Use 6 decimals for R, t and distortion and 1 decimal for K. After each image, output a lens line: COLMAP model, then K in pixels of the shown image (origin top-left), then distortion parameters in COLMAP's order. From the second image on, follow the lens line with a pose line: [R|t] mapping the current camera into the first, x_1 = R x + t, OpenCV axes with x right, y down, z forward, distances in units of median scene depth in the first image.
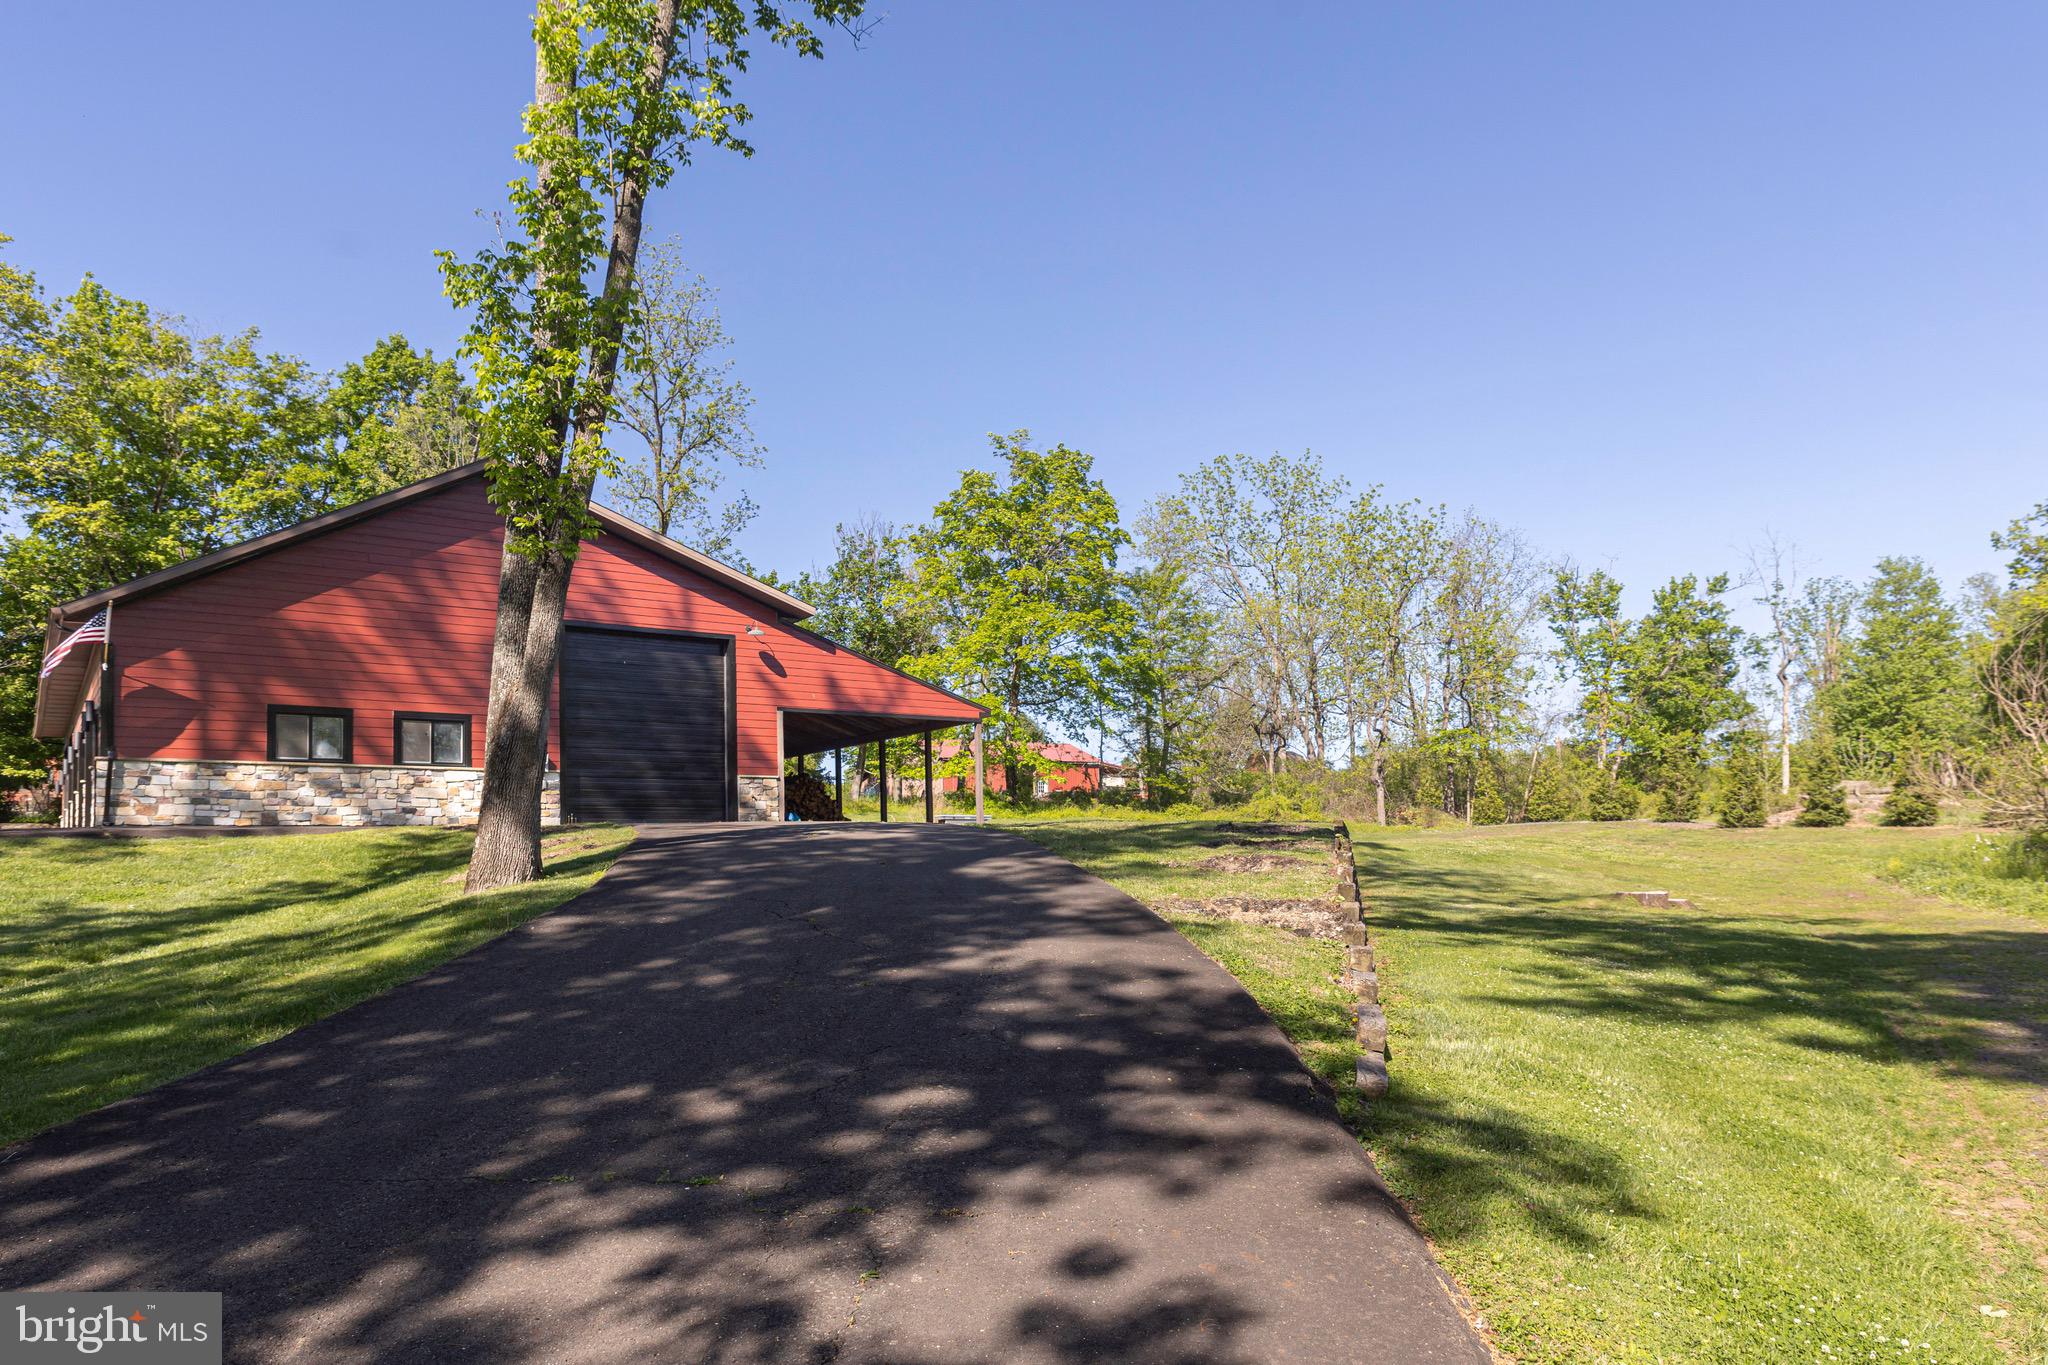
lens RADIAL K [[1351.6, 0, 1023.6], [0, 1351.6, 770.5], [0, 0, 1]] dist [-0.014263, -0.002212]
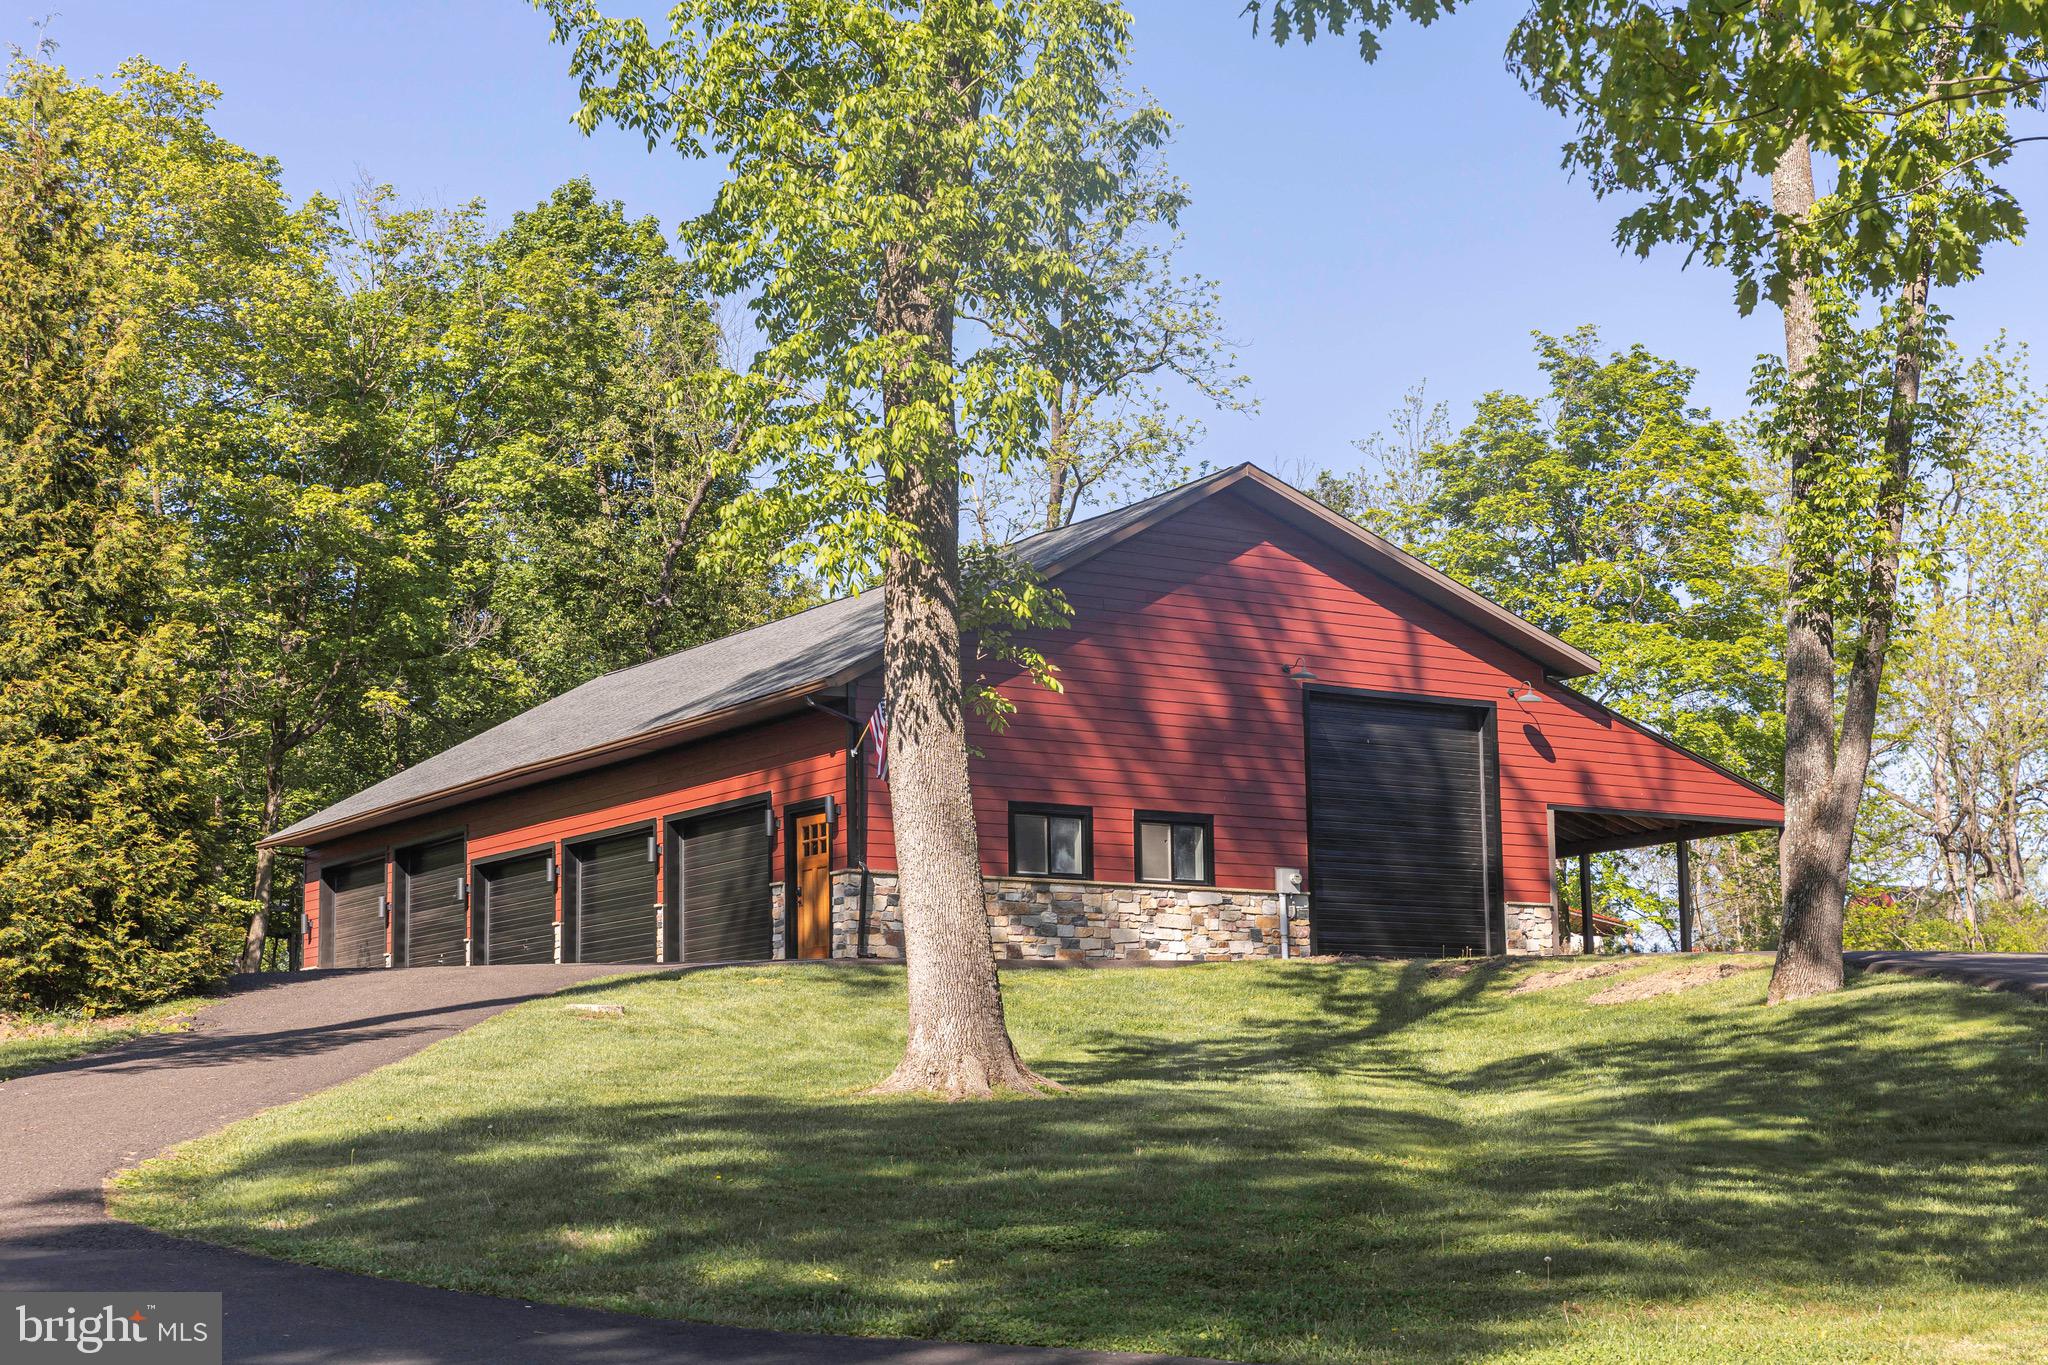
lens RADIAL K [[2946.5, 0, 1054.1], [0, 2946.5, 677.1], [0, 0, 1]] dist [-0.040551, 0.055908]
pose [[0.999347, 0.010046, -0.034713, -0.127504], [-0.012737, 0.996859, -0.078167, 0.002937], [0.033819, 0.078558, 0.996336, -0.174637]]
